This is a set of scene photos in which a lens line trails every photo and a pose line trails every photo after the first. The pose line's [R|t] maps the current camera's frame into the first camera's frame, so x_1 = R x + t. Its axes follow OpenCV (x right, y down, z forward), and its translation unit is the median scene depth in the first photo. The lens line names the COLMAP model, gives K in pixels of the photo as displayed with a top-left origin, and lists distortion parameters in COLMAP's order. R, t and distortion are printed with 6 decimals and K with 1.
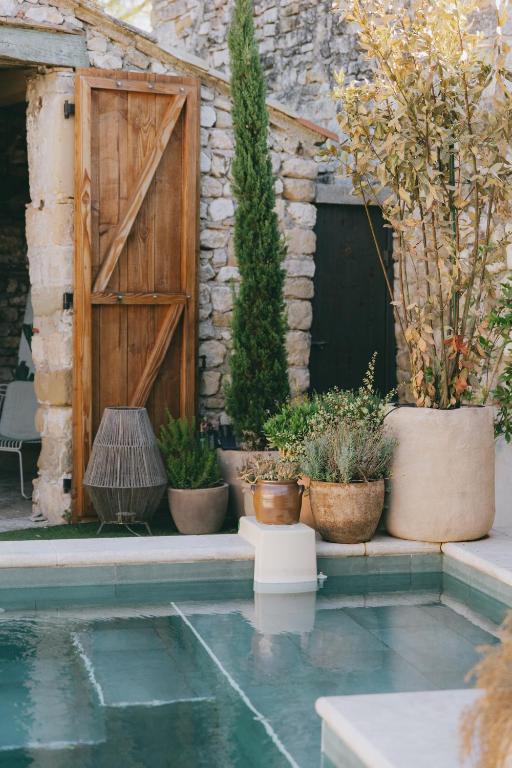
lens RADIAL K [[1479.3, 0, 269.0], [0, 1479.3, 386.9], [0, 0, 1]] dist [0.011898, 0.000000]
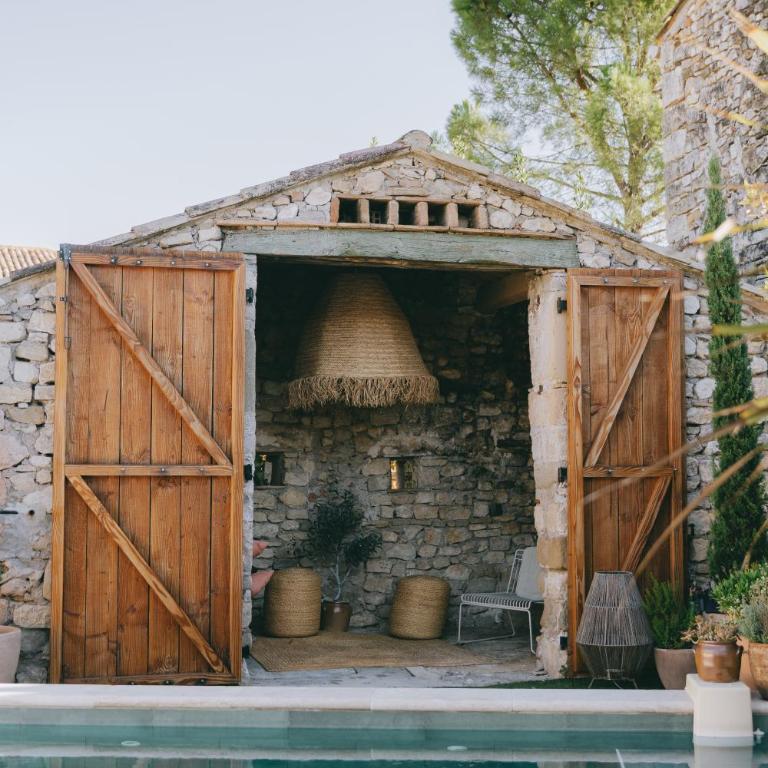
lens RADIAL K [[1417.2, 0, 394.6], [0, 1417.2, 387.8], [0, 0, 1]] dist [-0.010382, 0.000000]
pose [[0.950012, -0.029234, -0.310842, 0.076784], [-0.006592, 0.993507, -0.113583, -0.001201], [0.312144, 0.109954, 0.943651, -0.052034]]
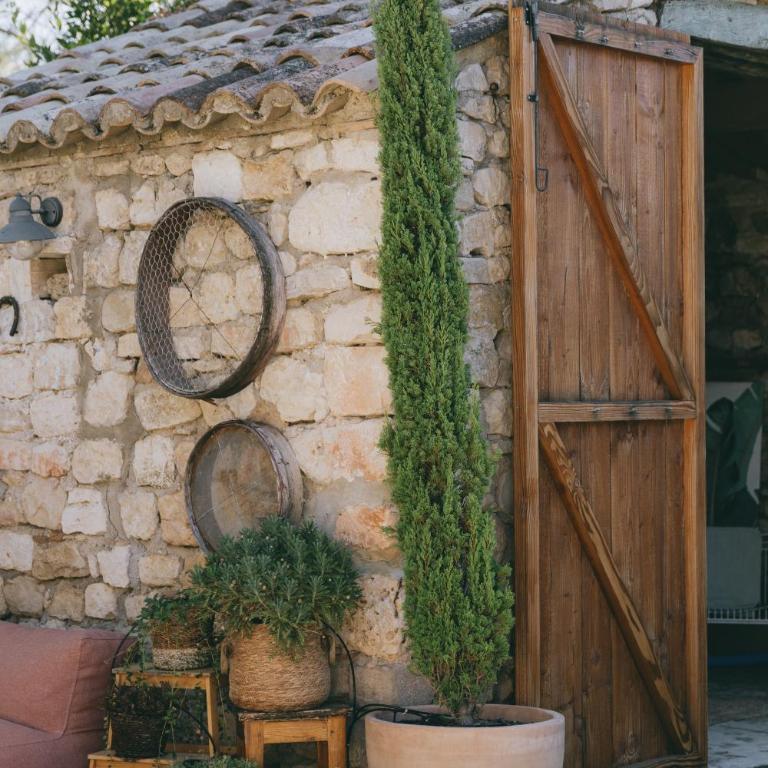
lens RADIAL K [[2312.5, 0, 436.0], [0, 2312.5, 444.0], [0, 0, 1]] dist [0.016548, 0.000000]
pose [[0.956997, -0.031228, 0.288412, -0.710826], [0.041658, 0.998679, -0.030097, -0.017380], [-0.287091, 0.040818, 0.957033, -0.020582]]
